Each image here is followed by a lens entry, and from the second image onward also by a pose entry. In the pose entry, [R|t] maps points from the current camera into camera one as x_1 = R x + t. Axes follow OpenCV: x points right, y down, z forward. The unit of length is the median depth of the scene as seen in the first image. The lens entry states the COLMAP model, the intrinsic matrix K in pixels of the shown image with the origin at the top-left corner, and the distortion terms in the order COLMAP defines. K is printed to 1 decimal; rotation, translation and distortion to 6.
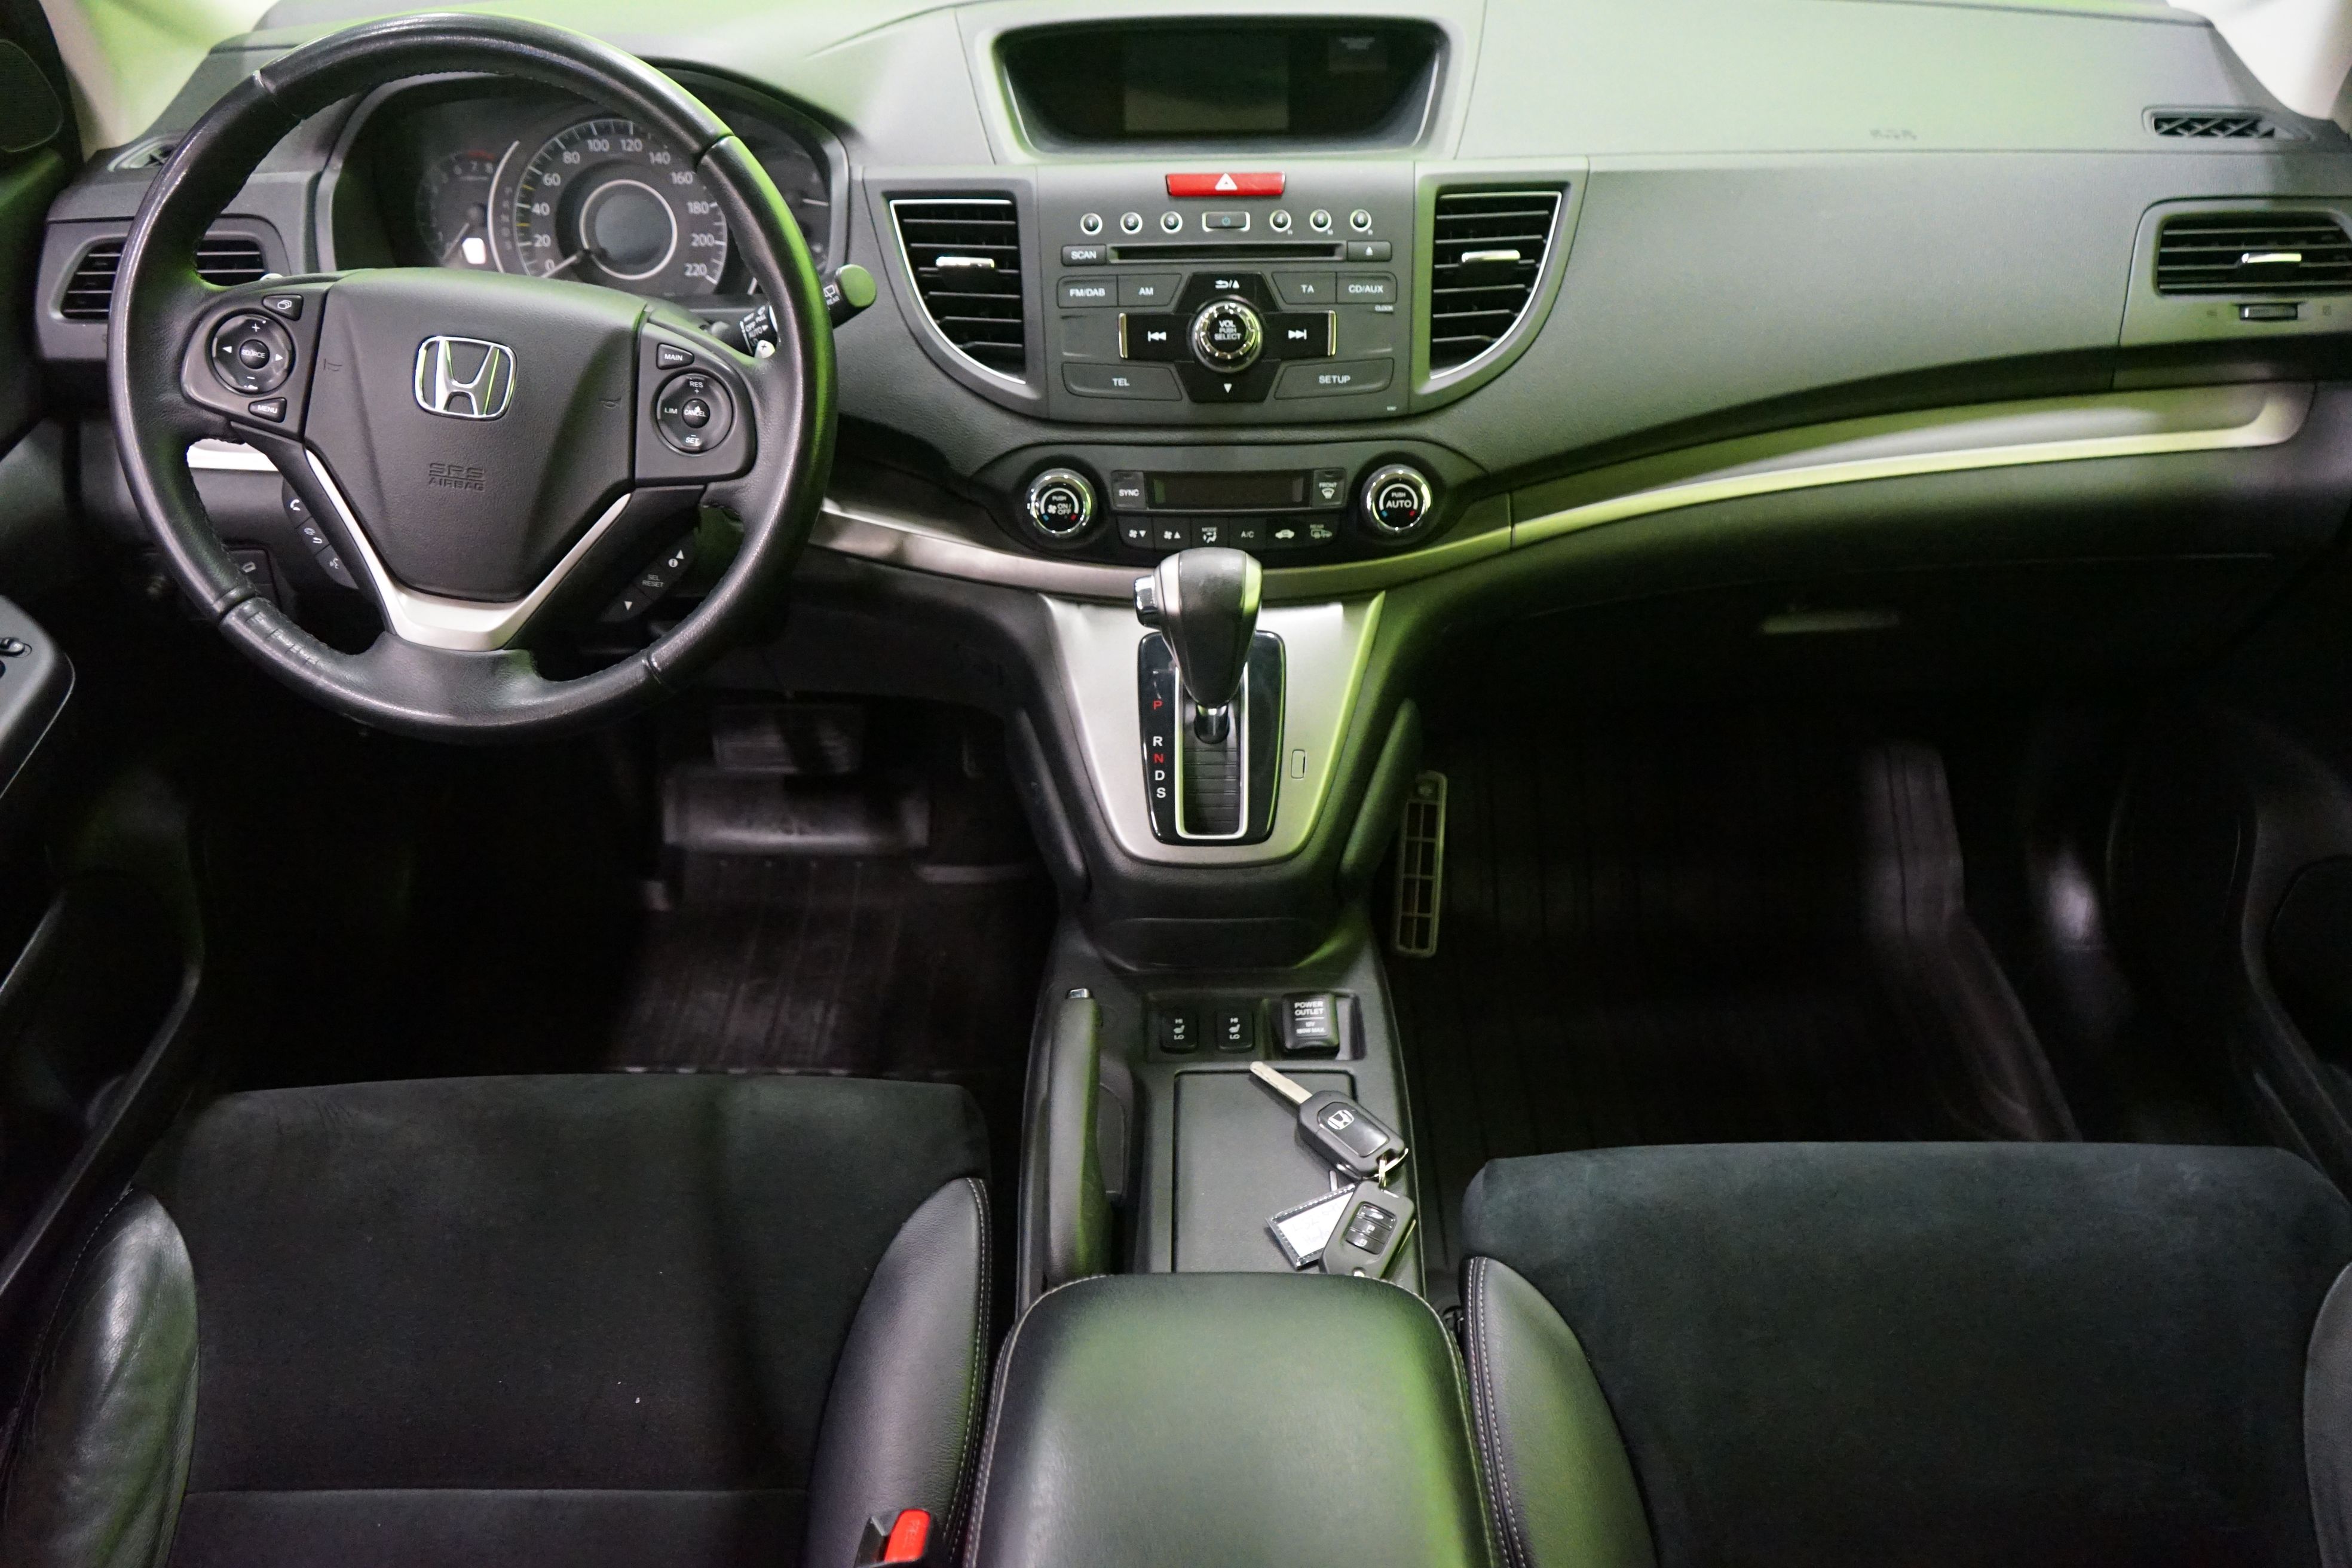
lens RADIAL K [[1906.2, 0, 1182.4], [0, 1906.2, 772.2], [0, 0, 1]] dist [0.001760, -0.006779]
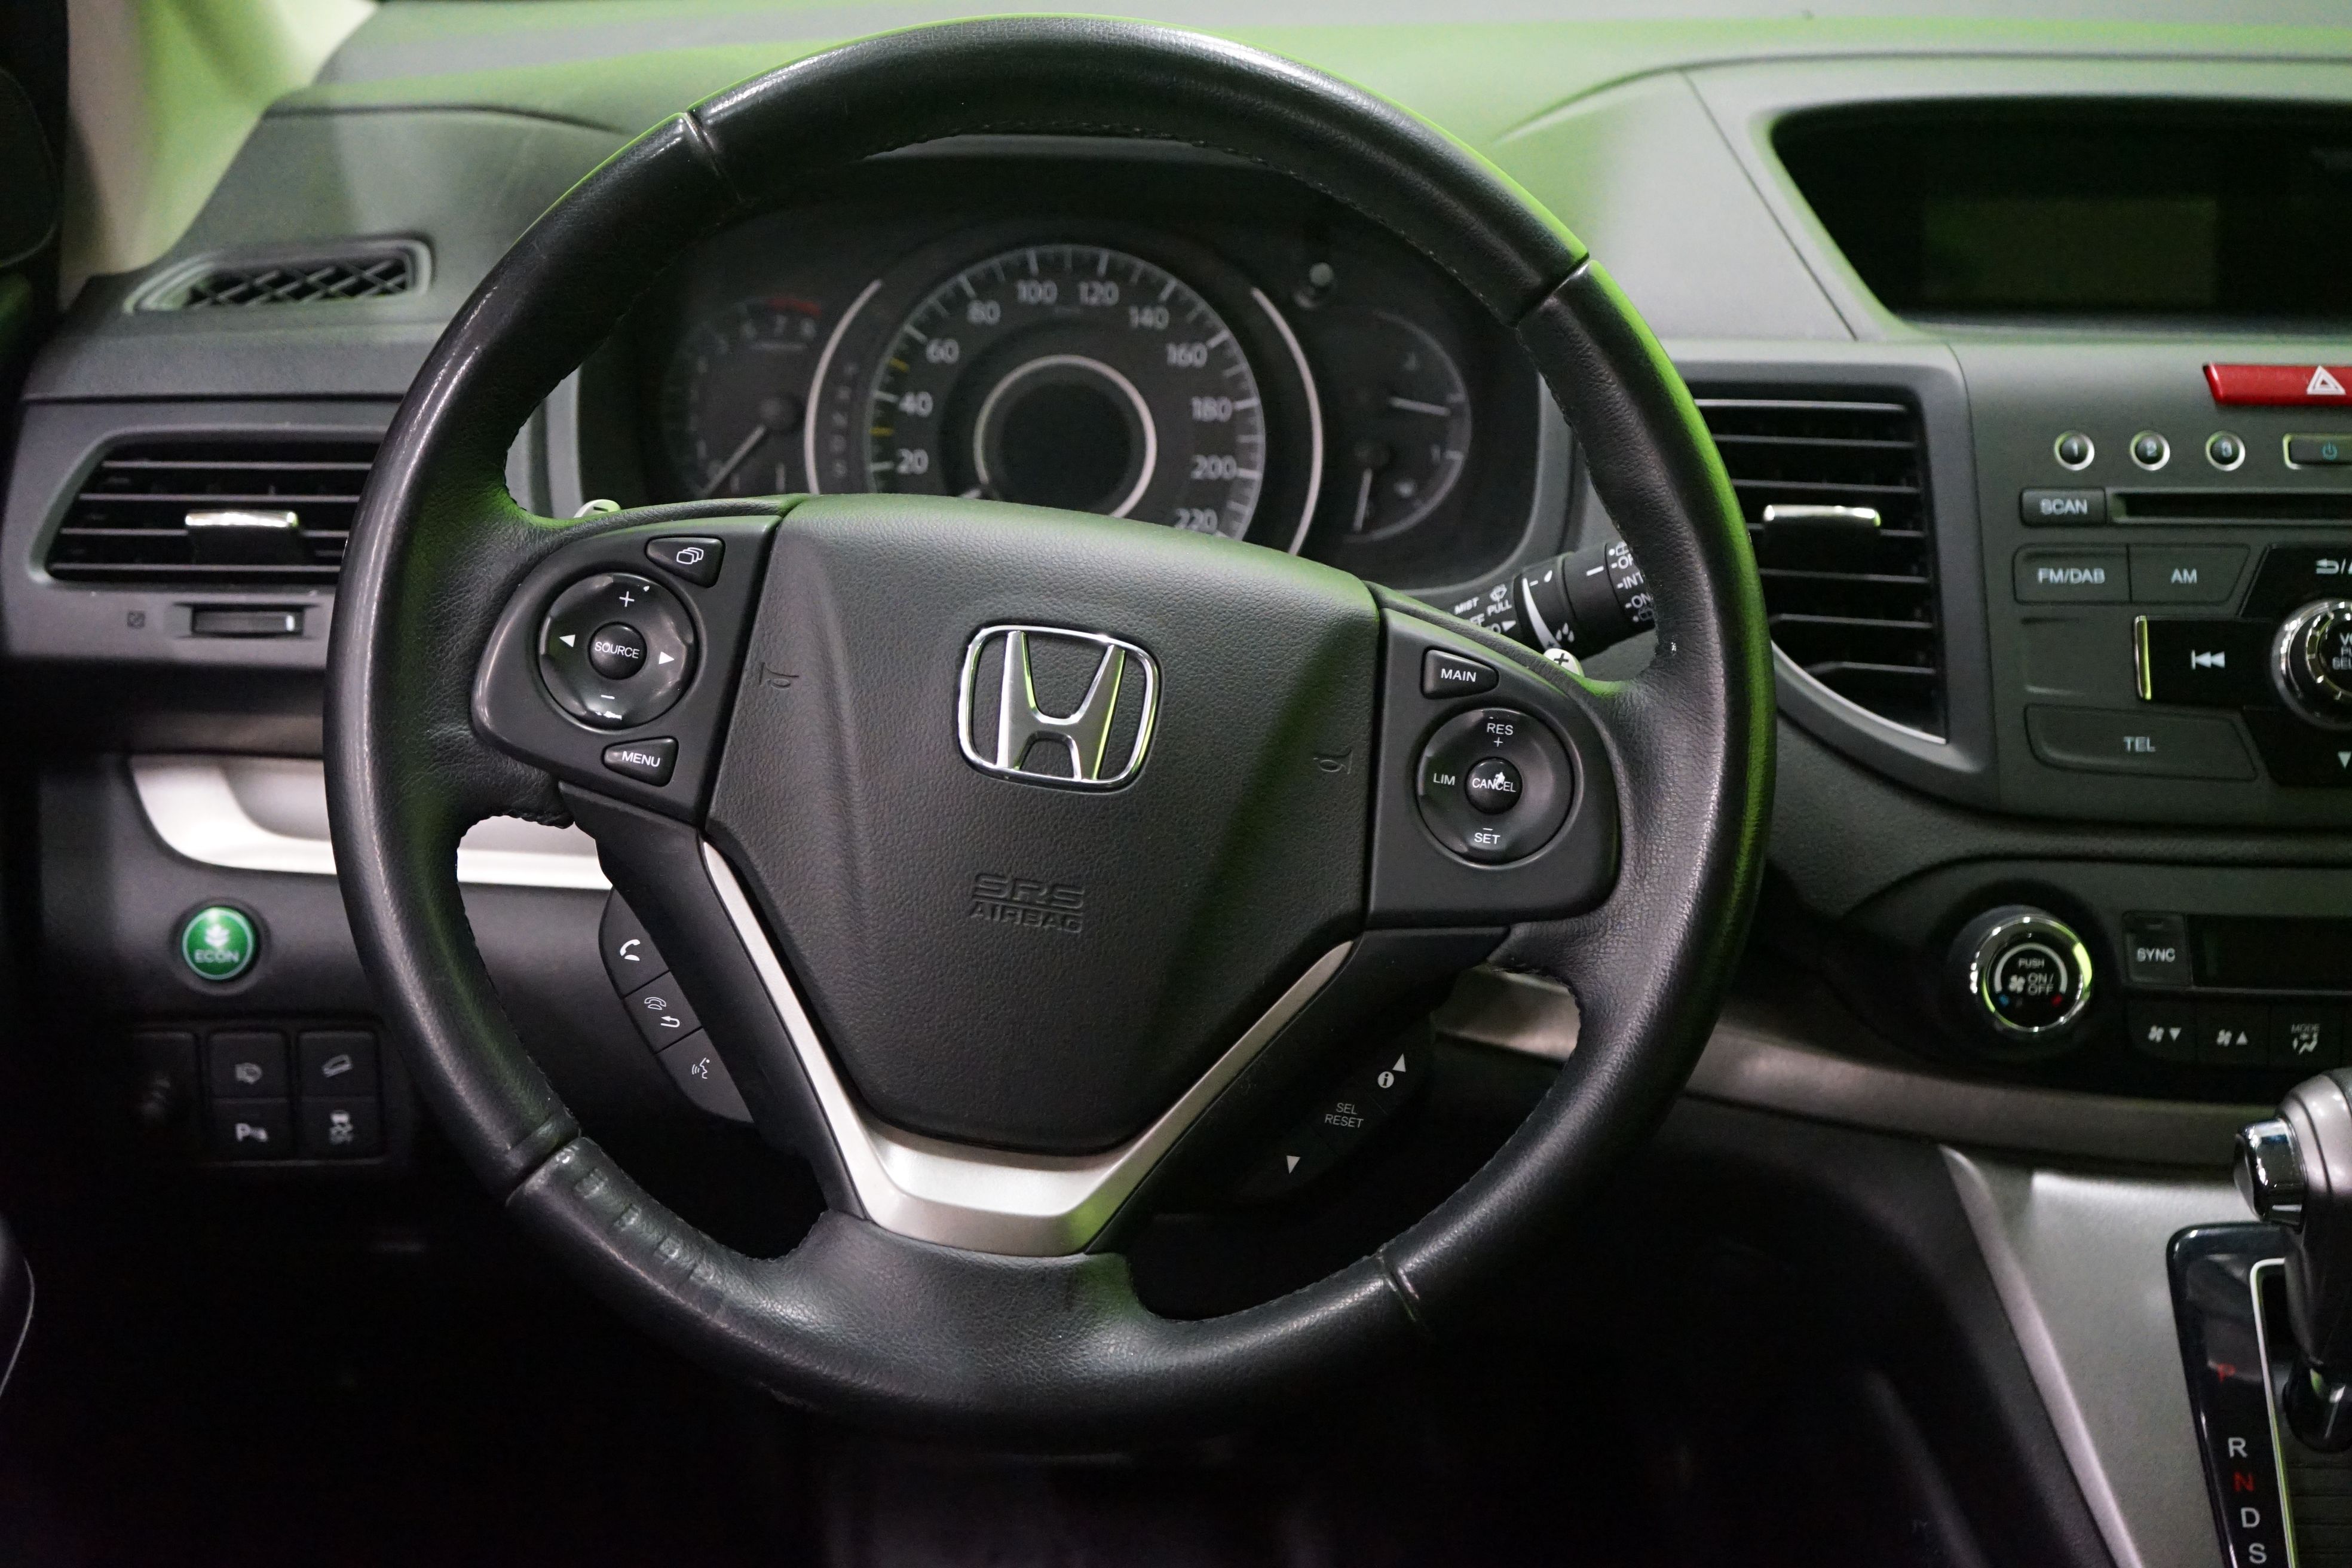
lens RADIAL K [[3235.3, 0, 1190.4], [0, 3235.3, 774.2], [0, 0, 1]] dist [-0.020908, 0.000000]
pose [[0.998877, 0.020163, 0.042872, -0.328933], [-0.011305, 0.980219, -0.197591, -0.019222], [-0.046008, 0.196884, 0.979347, 0.149498]]
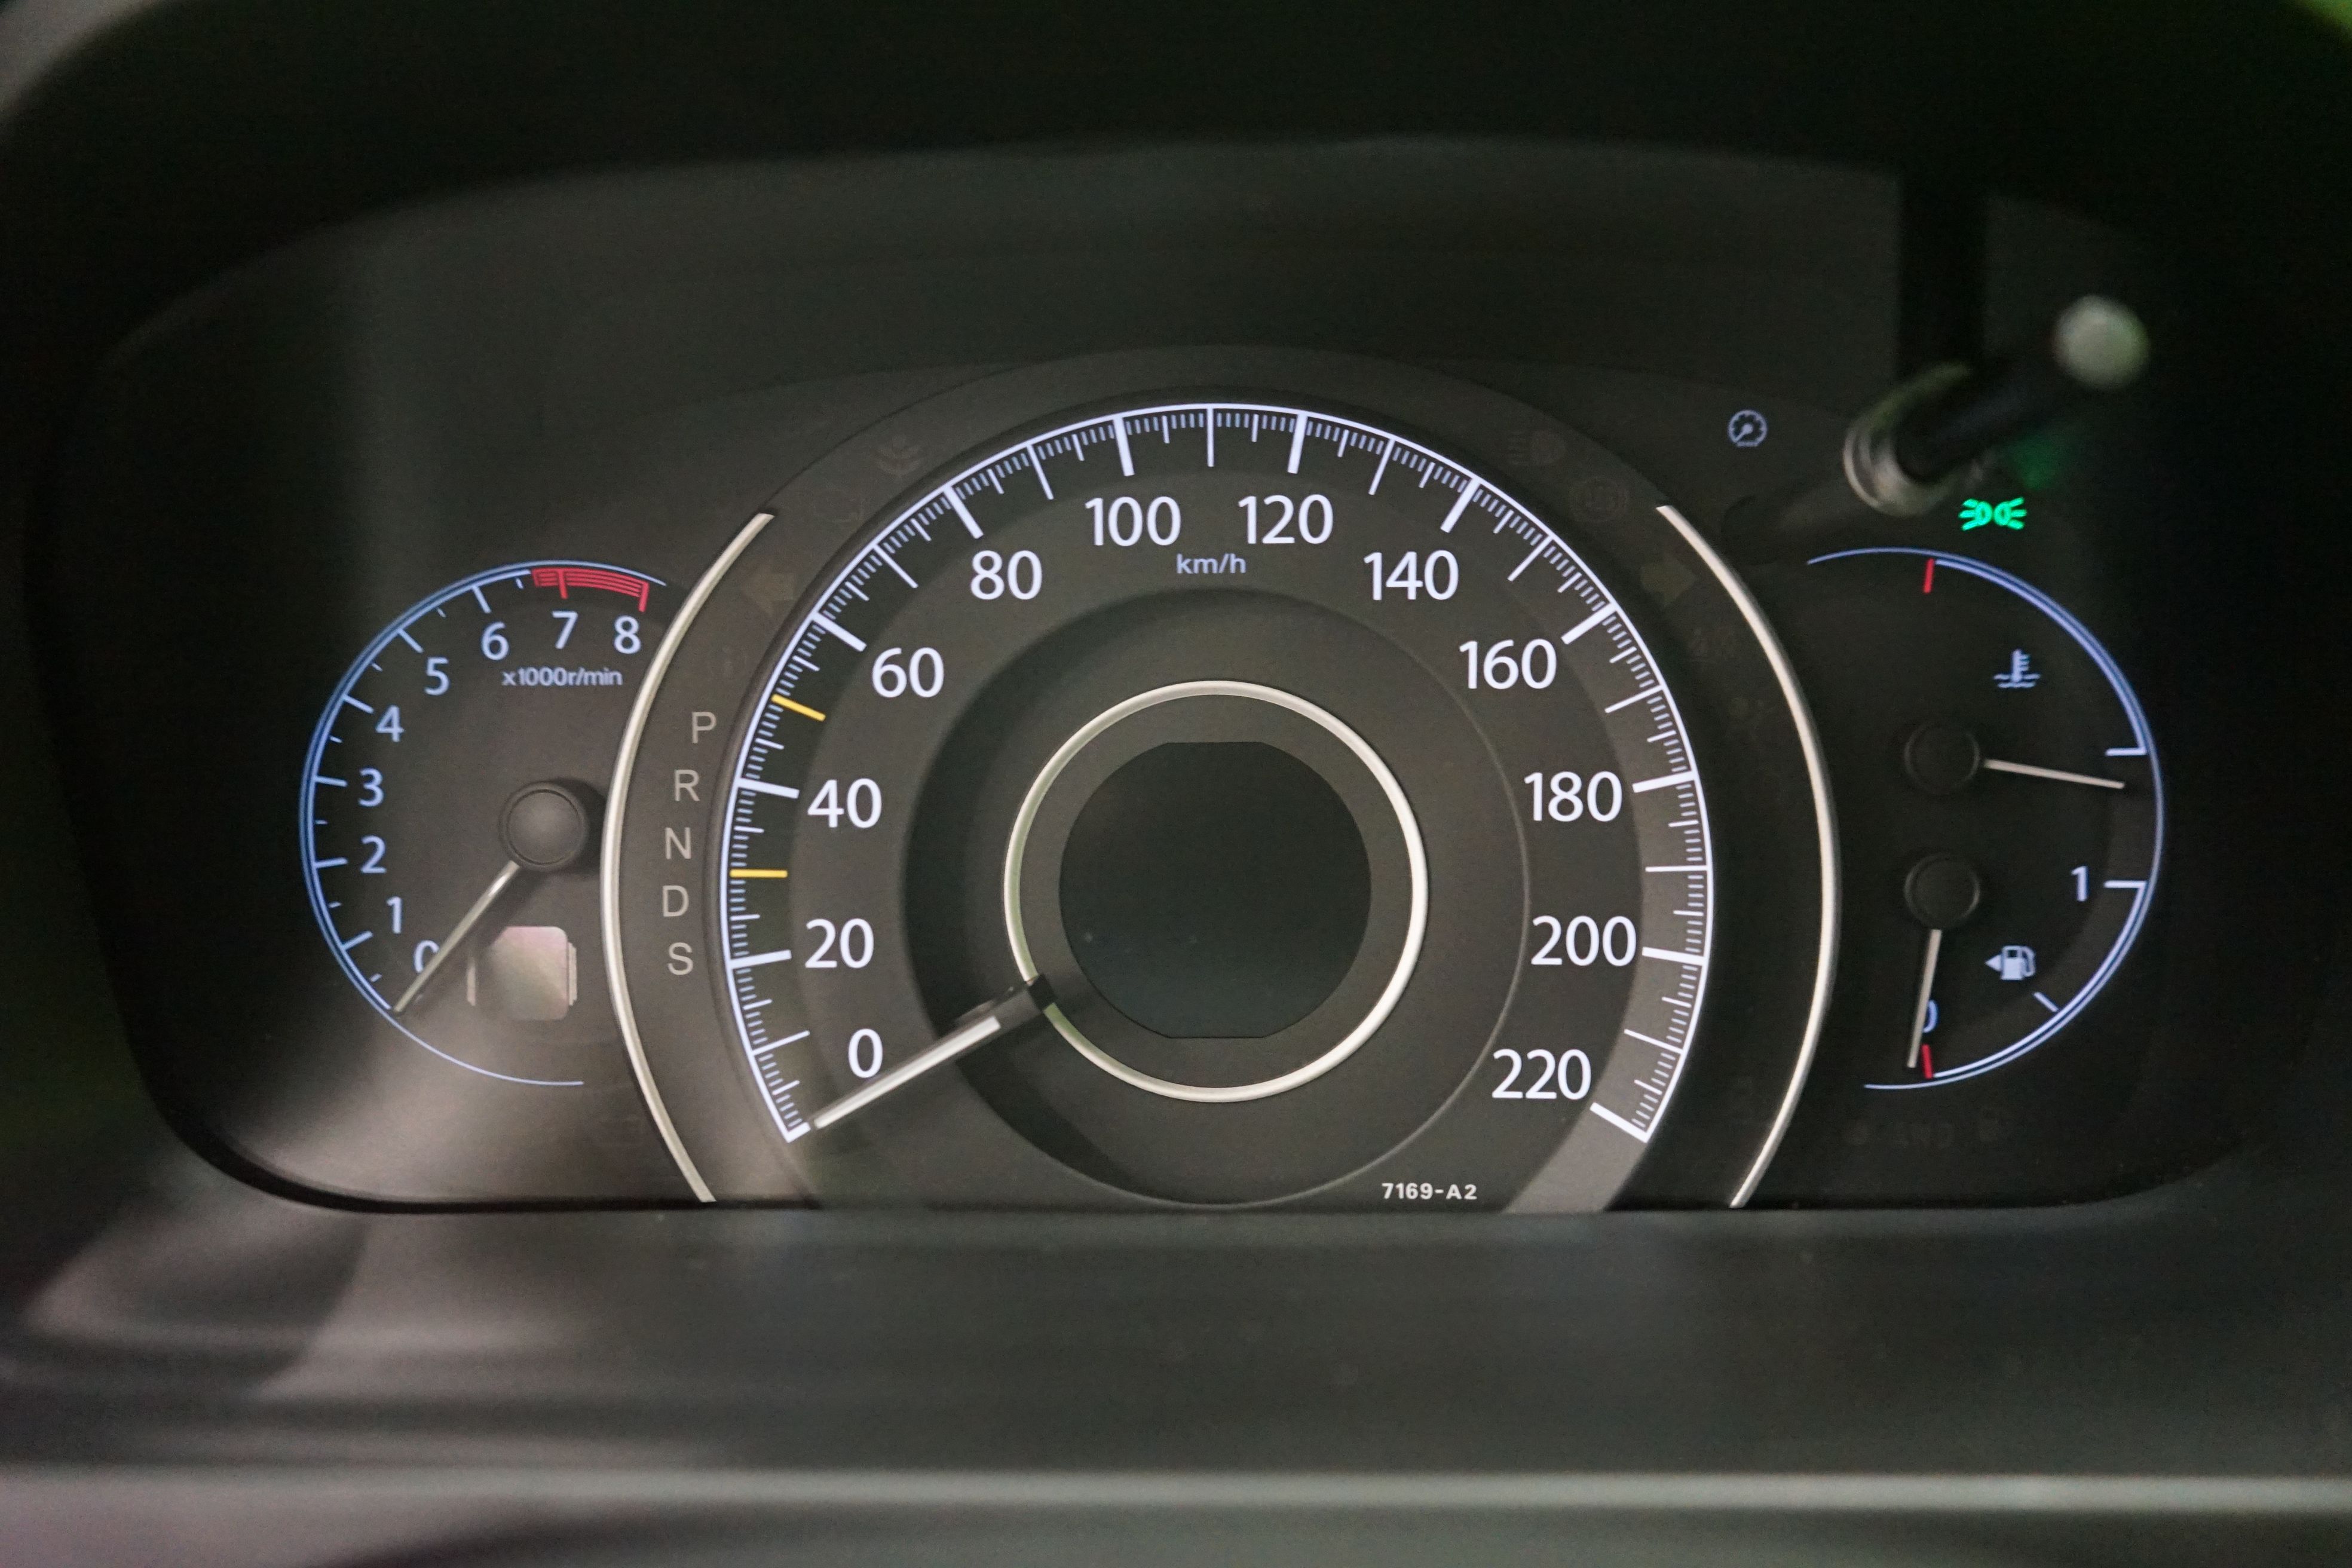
lens RADIAL K [[1883.5, 0, 1158.9], [0, 1883.5, 802.9], [0, 0, 1]] dist [-0.004775, 0.000217]
pose [[0.999189, -0.001831, -0.040214, -0.324086], [-0.009183, 0.962258, -0.271985, -0.263100], [0.039194, 0.272134, 0.961461, 0.880774]]
